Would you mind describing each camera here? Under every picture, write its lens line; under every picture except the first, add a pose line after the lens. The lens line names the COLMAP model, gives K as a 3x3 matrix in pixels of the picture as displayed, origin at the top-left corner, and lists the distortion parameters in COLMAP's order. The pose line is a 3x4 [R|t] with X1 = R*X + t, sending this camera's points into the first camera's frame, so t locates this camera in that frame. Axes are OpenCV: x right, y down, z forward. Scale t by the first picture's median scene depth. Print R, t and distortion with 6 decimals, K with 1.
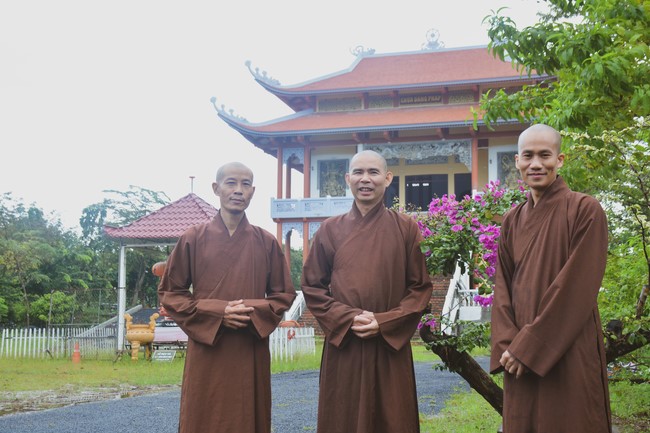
lens RADIAL K [[846.7, 0, 324.0], [0, 846.7, 227.6], [0, 0, 1]] dist [0.069138, 0.010482]
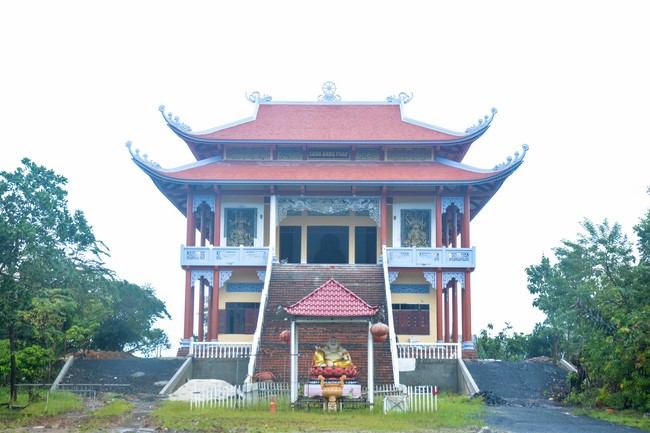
lens RADIAL K [[994.6, 0, 325.0], [0, 994.6, 216.5], [0, 0, 1]] dist [0.103561, -0.041937]
pose [[0.964955, 0.037551, 0.259716, -0.206003], [-0.028875, 0.998893, -0.037144, -0.030081], [-0.260823, 0.028343, 0.964970, -0.171388]]
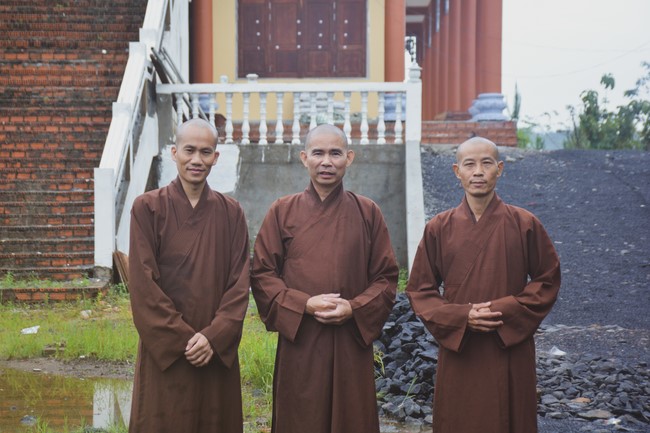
lens RADIAL K [[1808.4, 0, 305.0], [0, 1808.4, 216.6], [0, 0, 1]] dist [1.078687, -0.206739]
pose [[0.968375, -0.015574, 0.249013, 0.042519], [-0.016185, 0.992027, 0.124983, 0.031040], [-0.248974, -0.125061, 0.960402, 0.313082]]
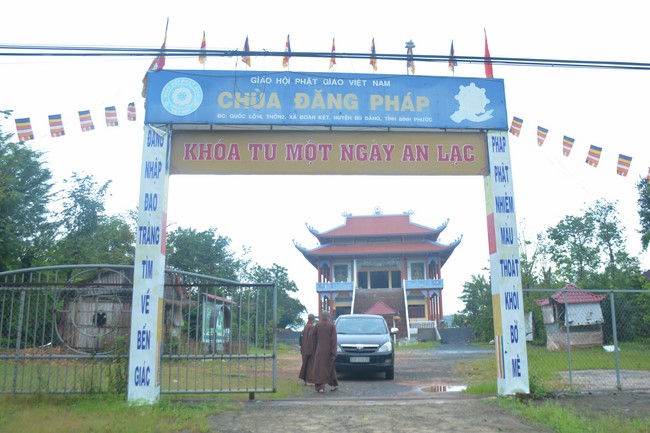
lens RADIAL K [[546.9, 0, 325.0], [0, 546.9, 216.5], [0, 0, 1]] dist [-0.143881, 0.009186]
pose [[0.986738, 0.013908, 0.161722, -0.283618], [0.002869, 0.994673, -0.103042, -0.060110], [-0.162294, 0.102140, 0.981442, -0.484671]]
